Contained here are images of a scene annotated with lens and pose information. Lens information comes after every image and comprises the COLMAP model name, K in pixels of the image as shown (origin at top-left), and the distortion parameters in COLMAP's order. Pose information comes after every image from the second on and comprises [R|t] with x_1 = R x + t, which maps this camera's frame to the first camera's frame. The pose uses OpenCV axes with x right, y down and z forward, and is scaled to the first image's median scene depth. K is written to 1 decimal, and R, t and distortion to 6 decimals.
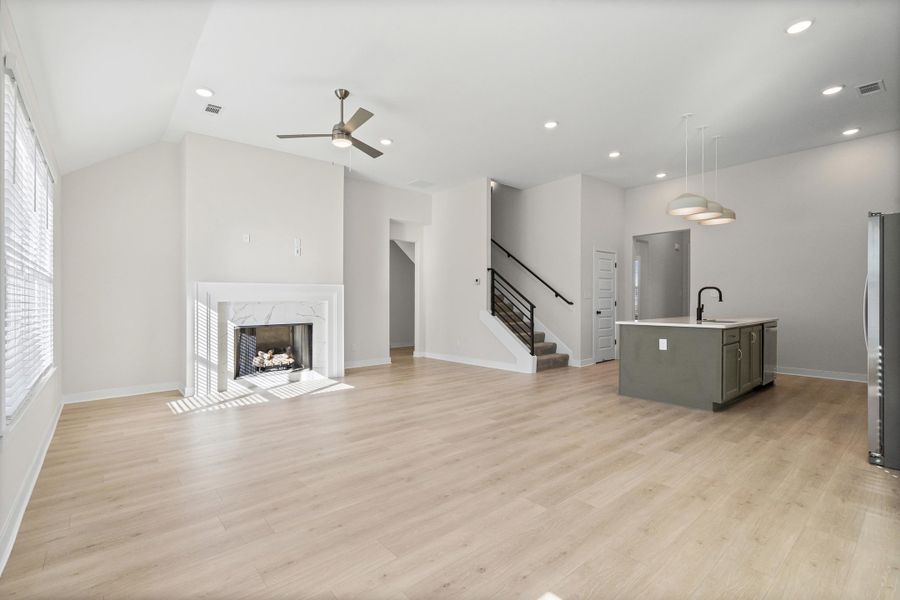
lens RADIAL K [[408.6, 0, 447.3], [0, 408.6, 296.6], [0, 0, 1]] dist [0.002946, 0.000352]
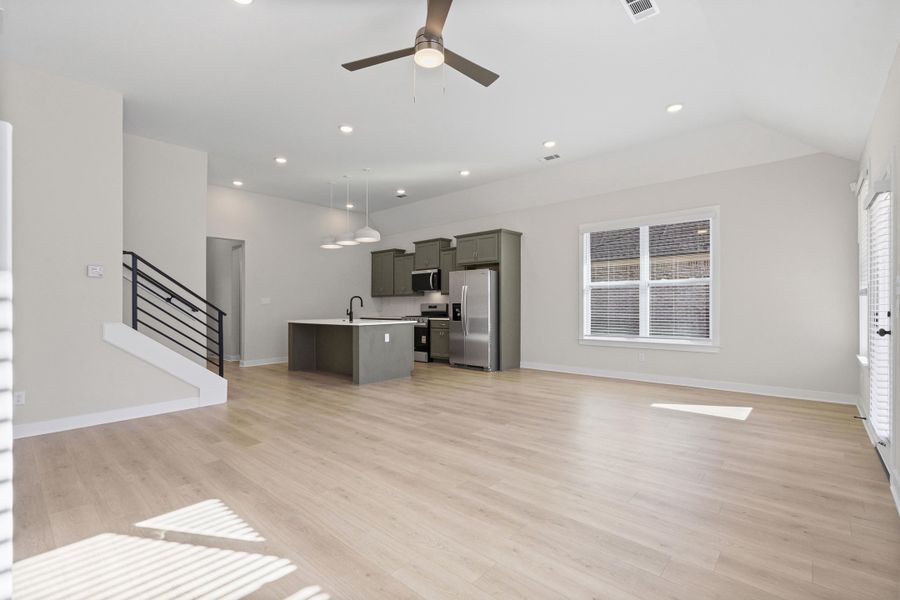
lens RADIAL K [[408.6, 0, 450.4], [0, 408.6, 307.6], [0, 0, 1]] dist [0.002946, 0.000352]
pose [[-0.142483, 0.004513, 0.989787, -0.977256], [0.001743, 0.999989, -0.004309, 0.029528], [-0.989796, 0.001111, -0.142489, 1.156323]]
